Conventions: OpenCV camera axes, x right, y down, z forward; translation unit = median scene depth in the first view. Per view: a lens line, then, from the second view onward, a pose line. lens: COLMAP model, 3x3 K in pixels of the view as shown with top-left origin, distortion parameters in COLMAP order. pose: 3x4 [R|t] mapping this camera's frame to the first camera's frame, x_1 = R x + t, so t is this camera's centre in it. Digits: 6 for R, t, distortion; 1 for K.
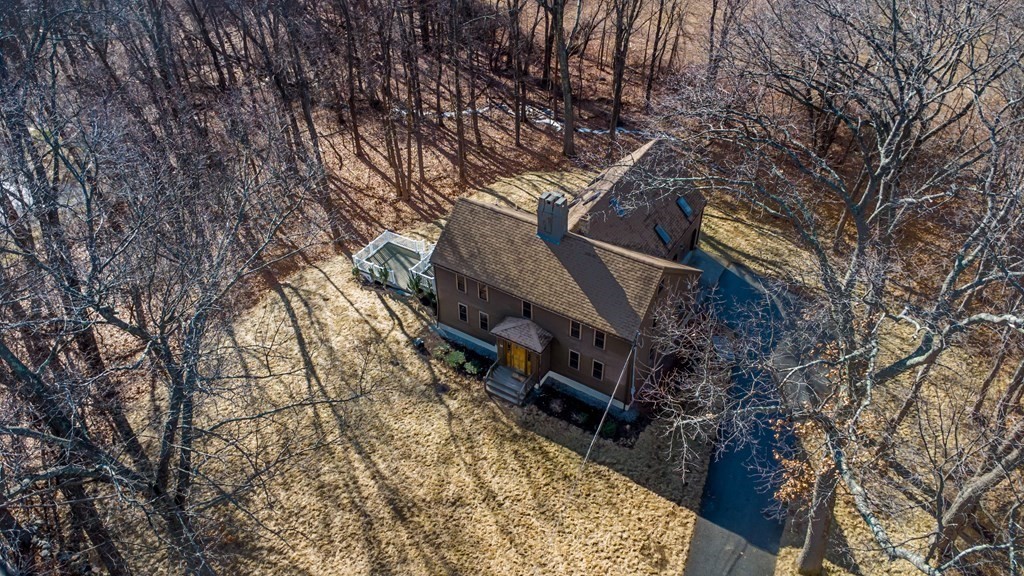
lens RADIAL K [[691.8, 0, 494.7], [0, 691.8, 288.9], [0, 0, 1]] dist [0.000262, 0.000234]
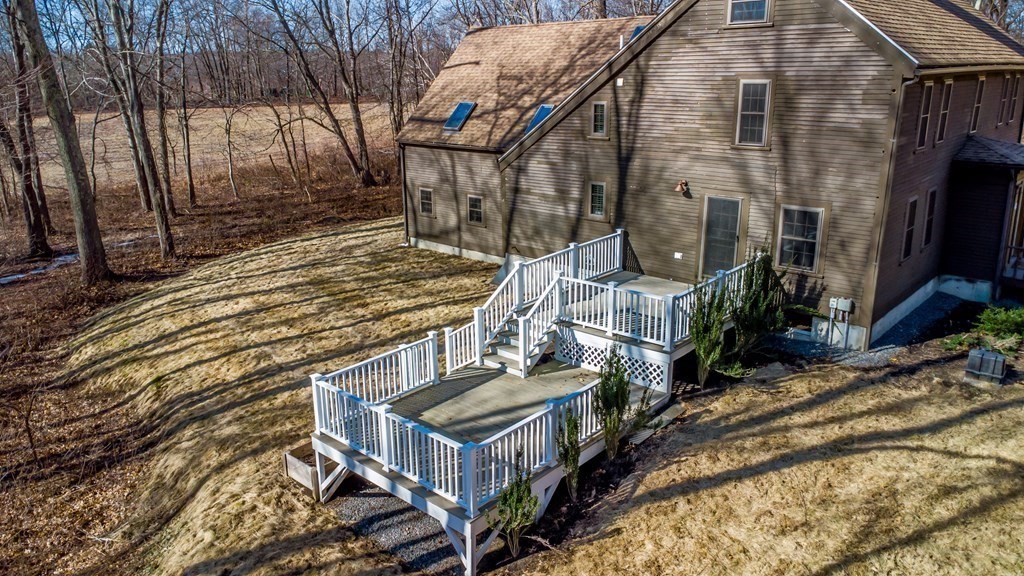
lens RADIAL K [[729.6, 0, 512.0], [0, 729.6, 288.0], [0, 0, 1]] dist [0.001230, -0.000035]
pose [[0.189445, -0.270021, 0.944033, -0.373171], [0.650166, 0.754970, 0.085471, -0.087957], [-0.735796, 0.597586, 0.318584, 0.878752]]
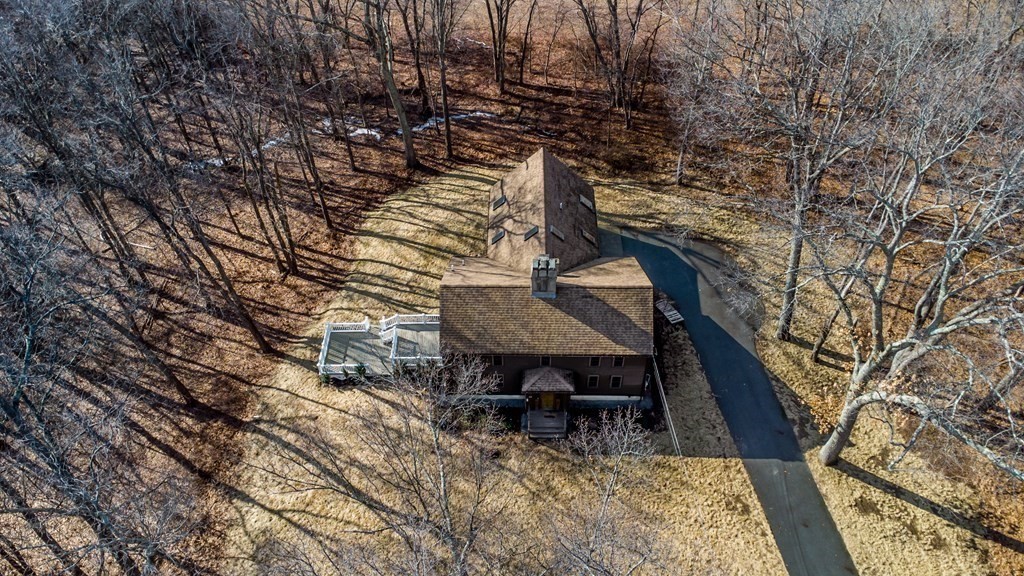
lens RADIAL K [[691.8, 0, 494.7], [0, 691.8, 288.9], [0, 0, 1]] dist [0.000262, 0.000234]
pose [[0.858368, -0.392549, 0.330318, -0.267440], [0.345932, 0.918323, 0.192390, -0.245659], [-0.378861, -0.050874, 0.924054, 0.005280]]
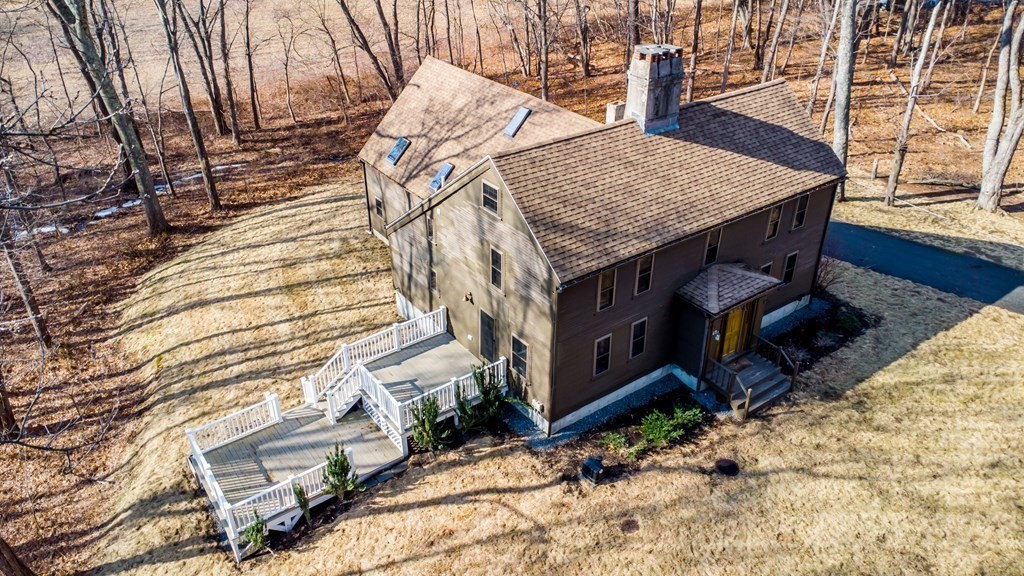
lens RADIAL K [[729.6, 0, 512.0], [0, 729.6, 288.0], [0, 0, 1]] dist [0.001230, -0.000035]
pose [[0.388724, -0.480426, 0.786184, -0.392150], [0.605397, 0.776419, 0.175124, -0.113331], [-0.694542, 0.407878, 0.592661, 0.603886]]
